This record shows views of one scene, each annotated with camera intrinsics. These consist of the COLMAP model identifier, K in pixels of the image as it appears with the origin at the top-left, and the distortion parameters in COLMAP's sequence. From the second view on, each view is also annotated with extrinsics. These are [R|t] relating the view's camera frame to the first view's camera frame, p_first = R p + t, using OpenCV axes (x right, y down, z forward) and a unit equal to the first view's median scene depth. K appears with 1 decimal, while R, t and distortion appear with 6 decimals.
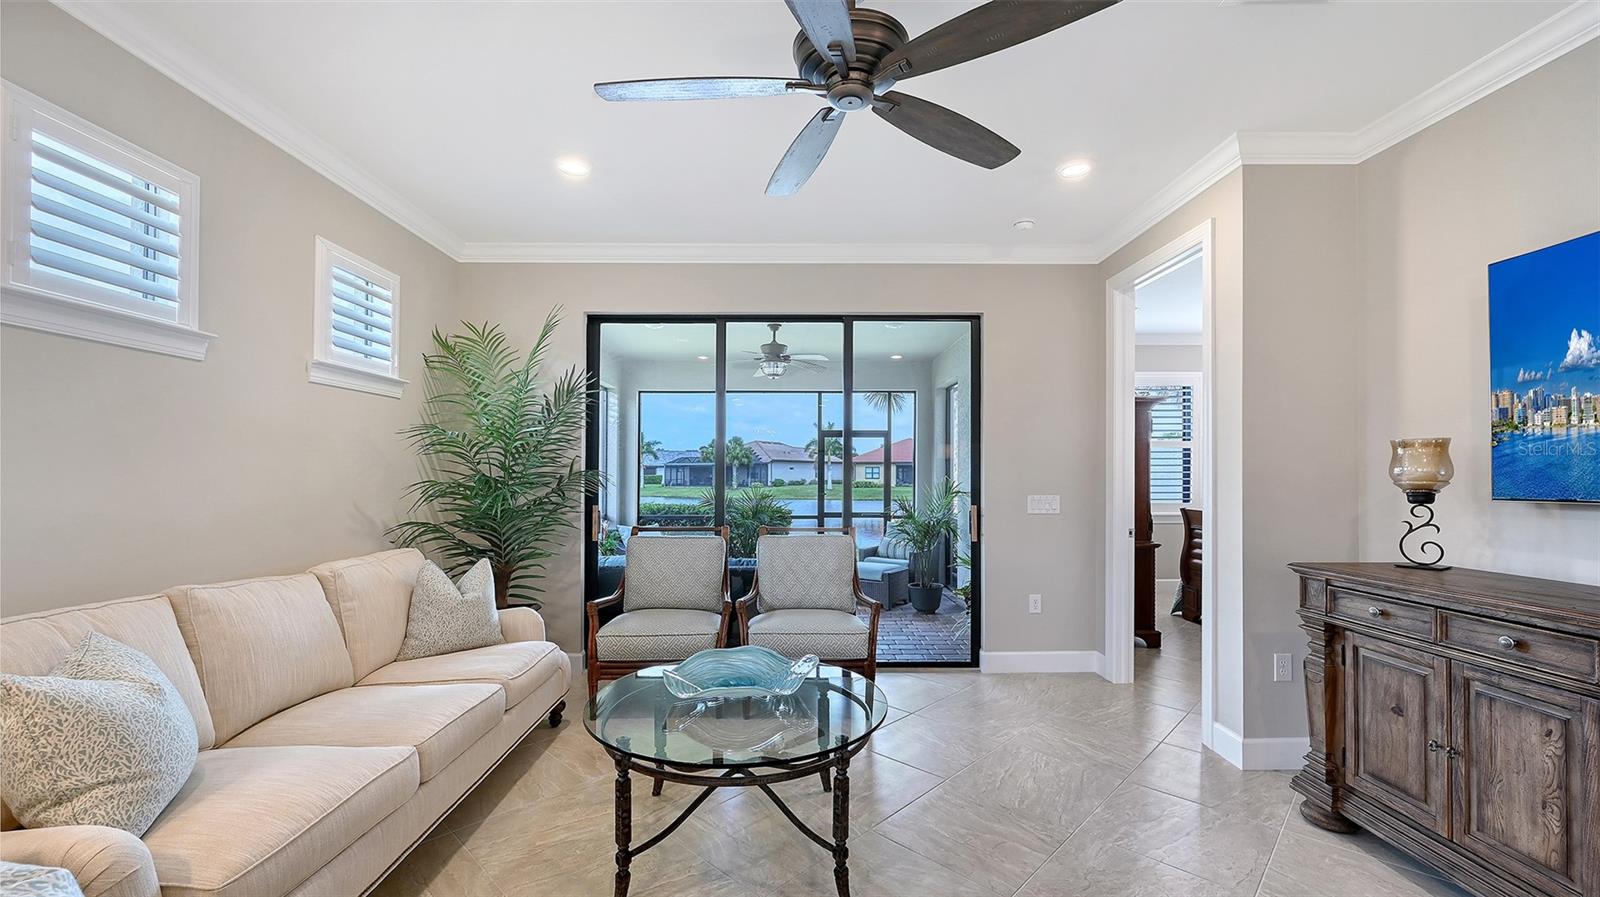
lens RADIAL K [[645.5, 0, 793.0], [0, 645.5, 472.2], [0, 0, 1]] dist [-0.000578, 0.000556]
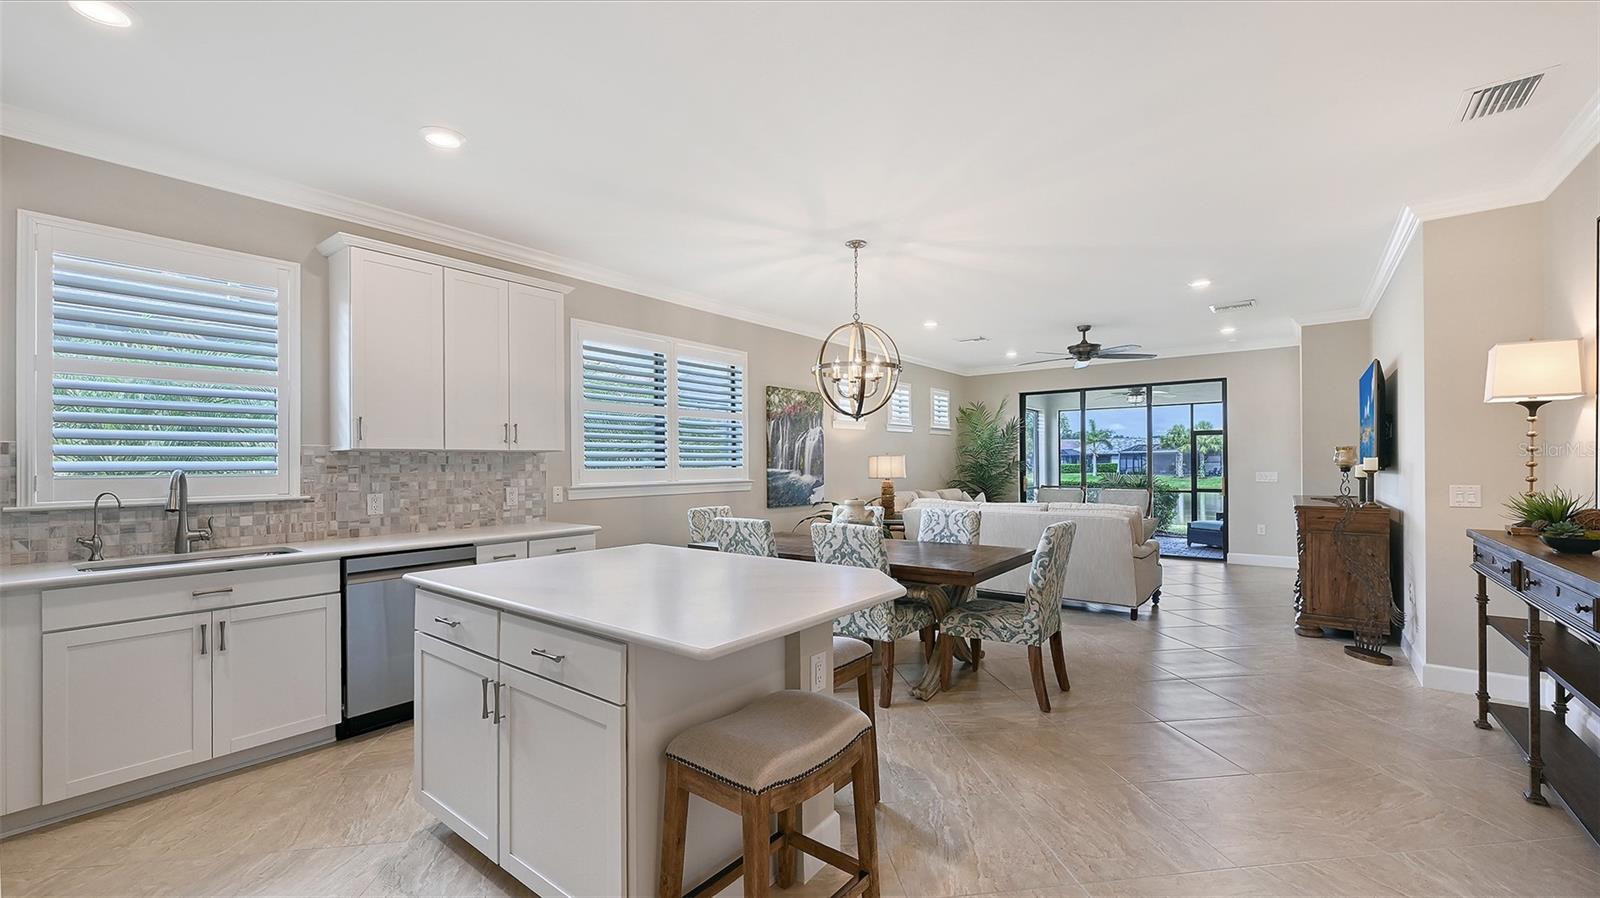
lens RADIAL K [[645.5, 0, 799.1], [0, 645.5, 455.5], [0, 0, 1]] dist [-0.000578, 0.000556]
pose [[0.785697, -0.014371, -0.618445, 0.513438], [0.008614, 0.999887, -0.012291, -0.000278], [0.618552, 0.004330, 0.785732, -1.373811]]
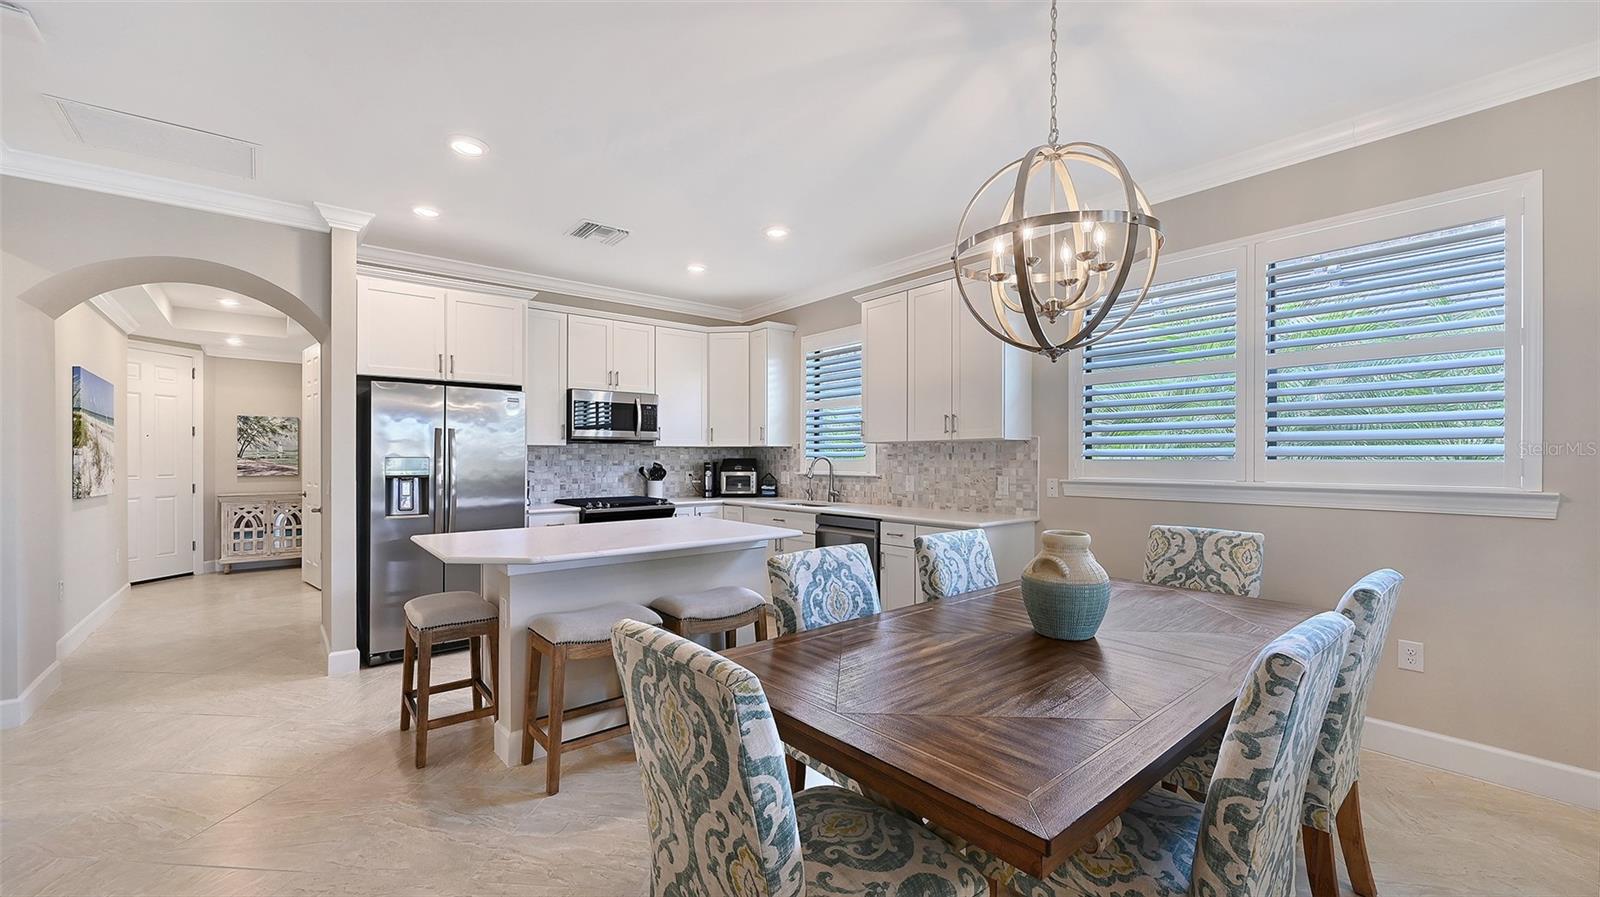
lens RADIAL K [[645.5, 0, 810.3], [0, 645.5, 454.5], [0, 0, 1]] dist [-0.000578, 0.000556]
pose [[-0.773398, 0.000047, -0.633921, 0.385855], [0.003033, 0.999989, -0.003626, 0.002161], [0.633914, -0.004727, -0.773390, -0.202458]]
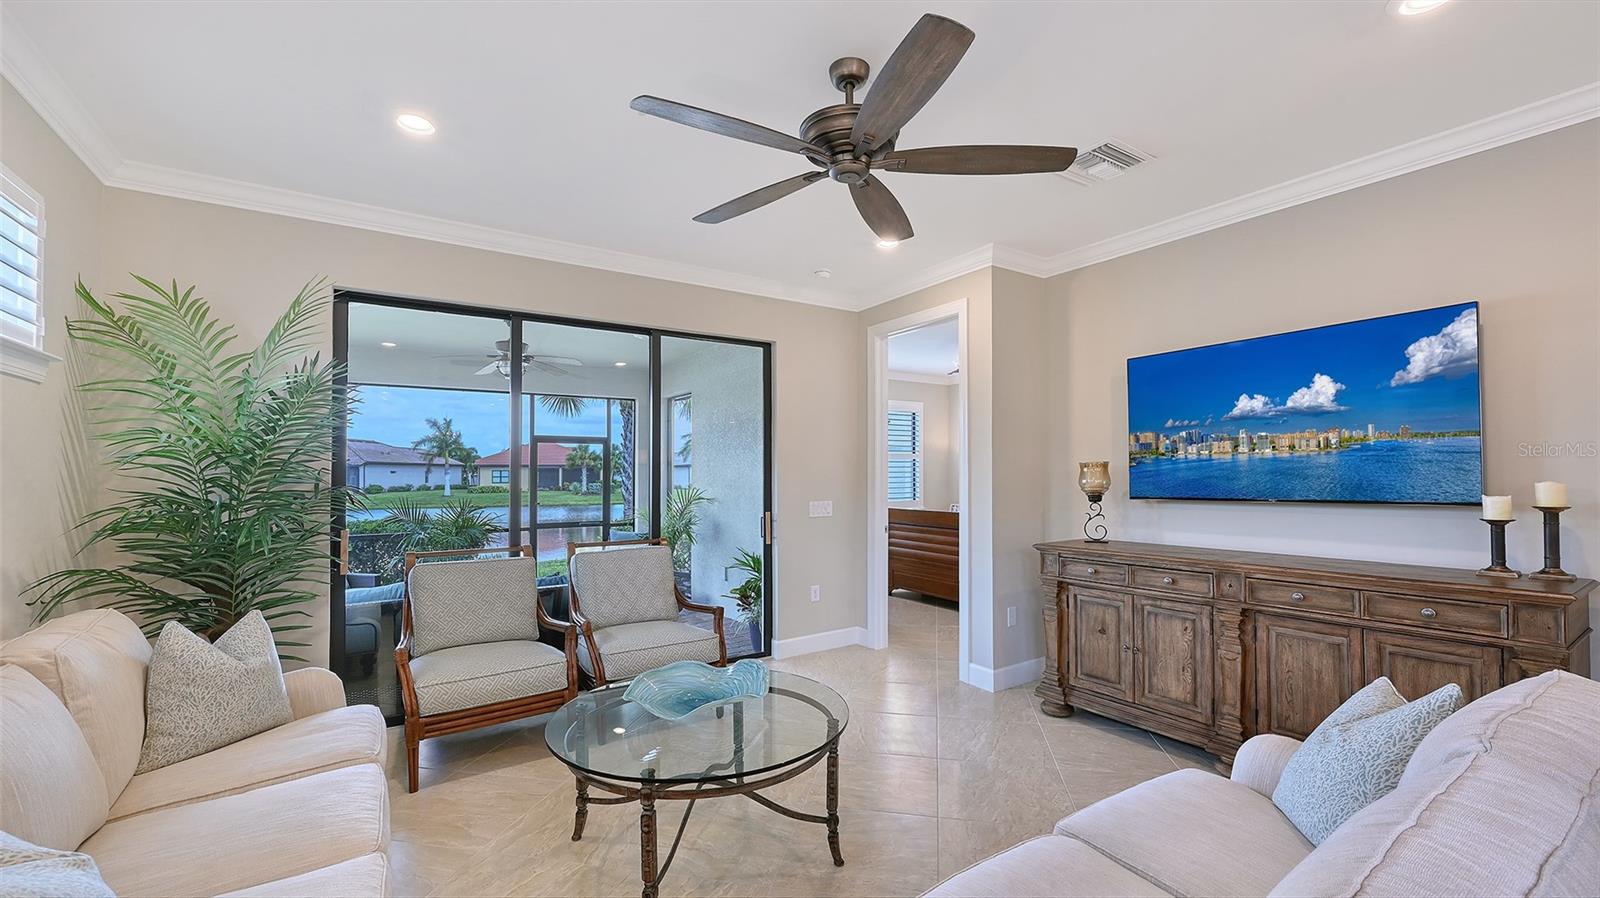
lens RADIAL K [[645.5, 0, 807.6], [0, 645.5, 471.7], [0, 0, 1]] dist [-0.000578, 0.000556]
pose [[0.835925, -0.004228, 0.548828, -0.287235], [0.006550, 0.999976, -0.002274, -0.015677], [-0.548805, 0.005496, 0.835932, 0.026631]]
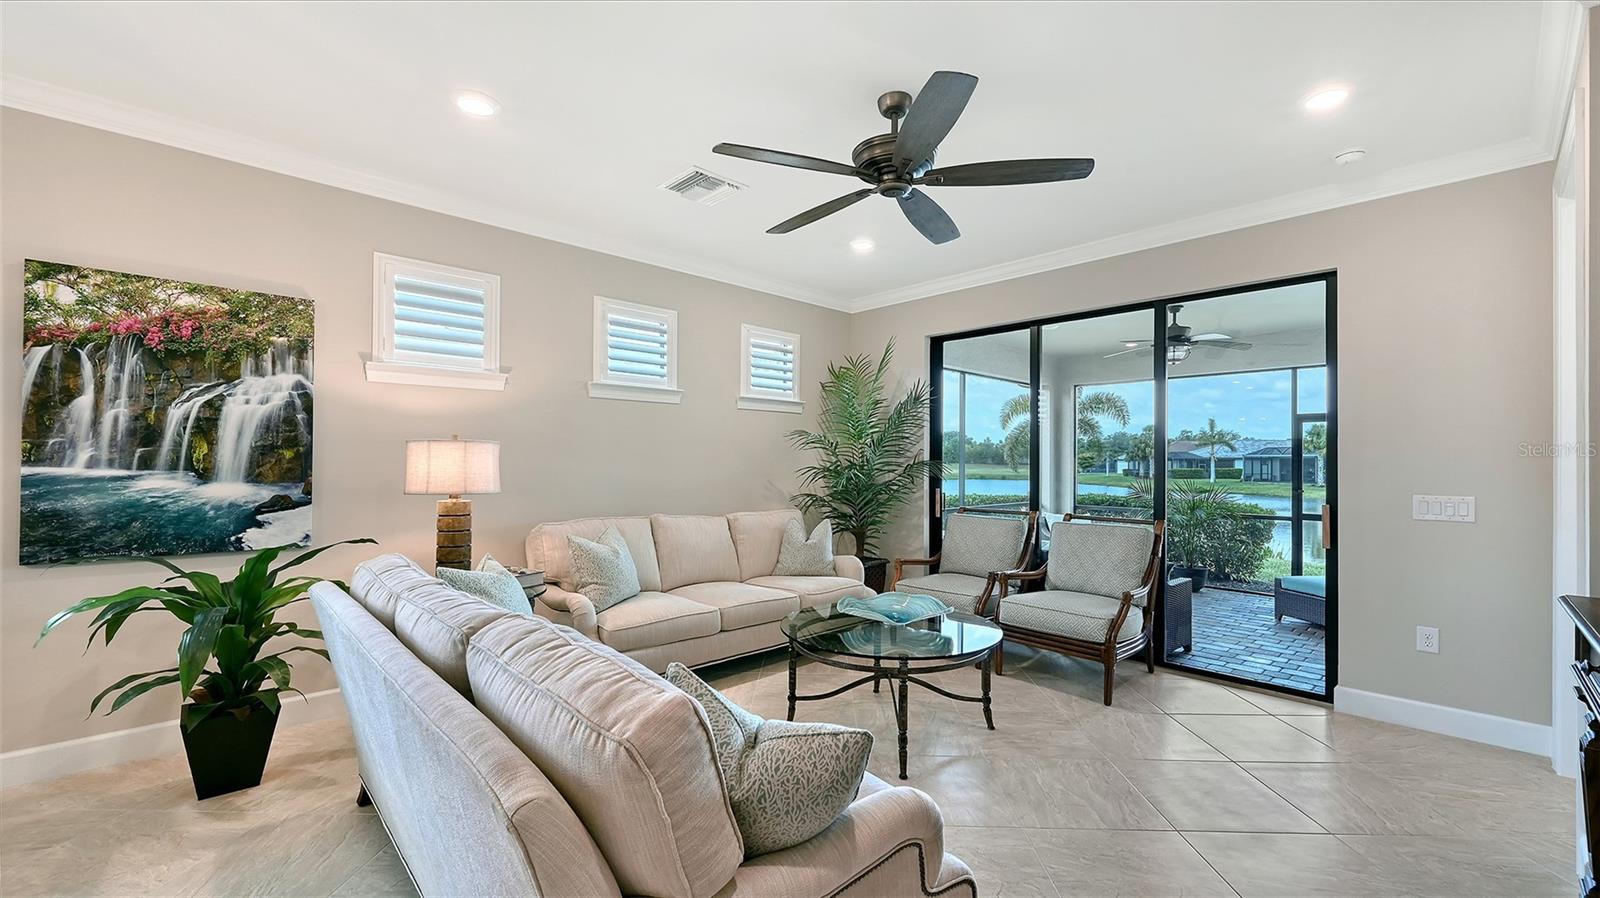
lens RADIAL K [[645.5, 0, 802.3], [0, 645.5, 457.9], [0, 0, 1]] dist [-0.000578, 0.000556]
pose [[0.685591, -0.001598, -0.727985, 0.454536], [-0.005810, 0.999954, -0.007667, 0.003448], [0.727964, 0.009486, 0.685550, -0.046100]]
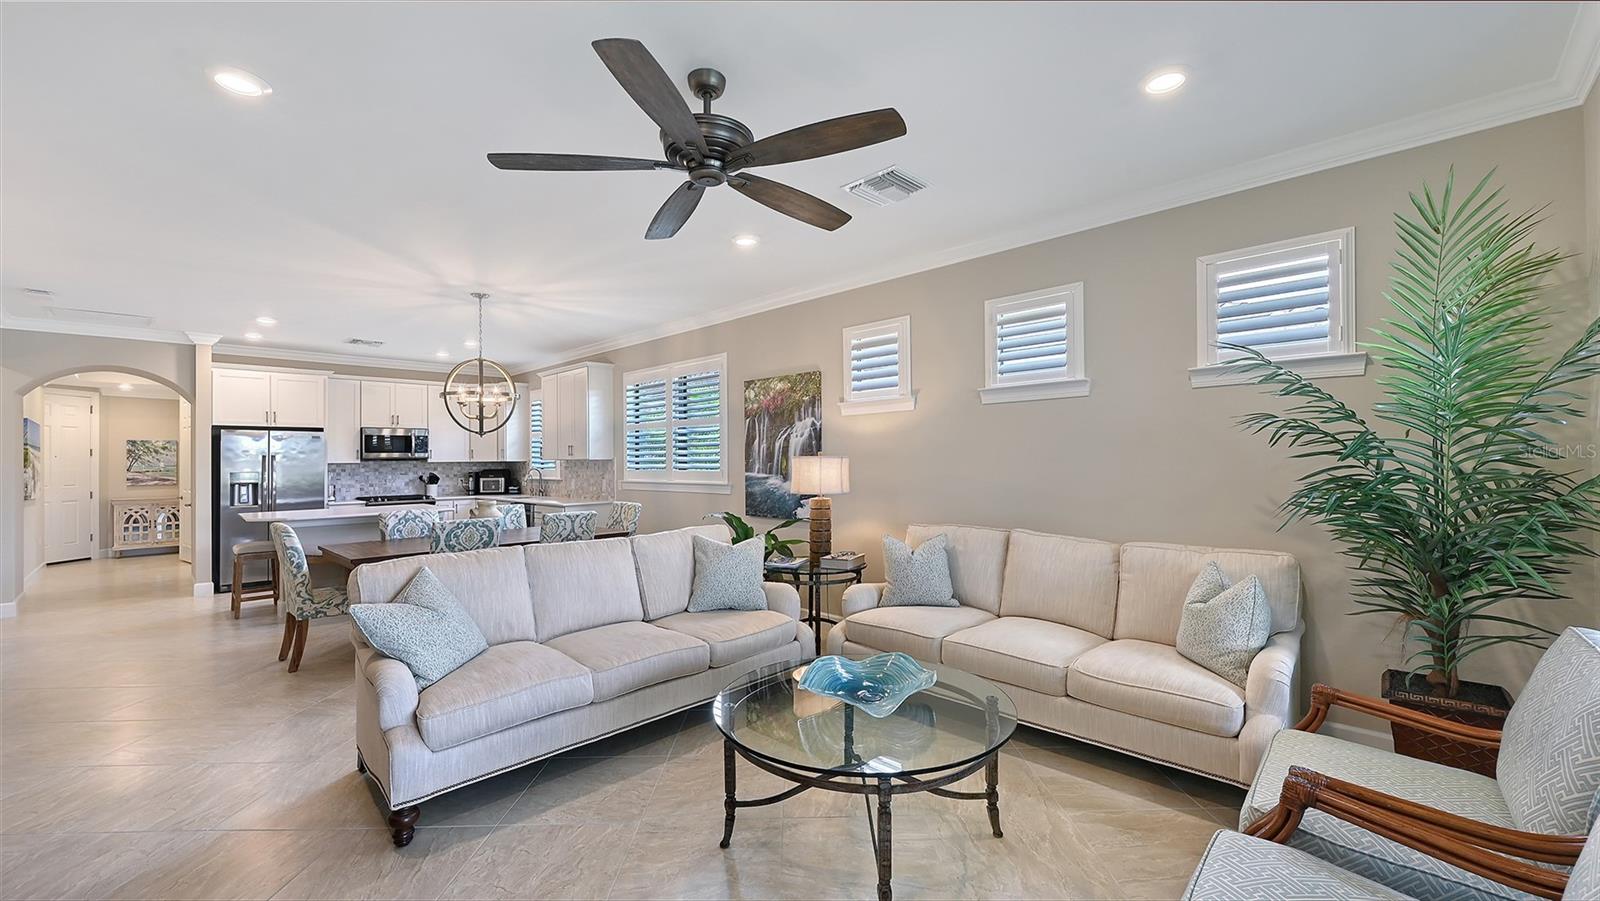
lens RADIAL K [[645.5, 0, 809.9], [0, 645.5, 451.8], [0, 0, 1]] dist [-0.000578, 0.000556]
pose [[-0.704392, -0.000031, -0.709811, 0.395165], [0.012150, 0.999853, -0.012101, -0.014915], [0.709707, -0.017148, -0.704289, 0.949620]]
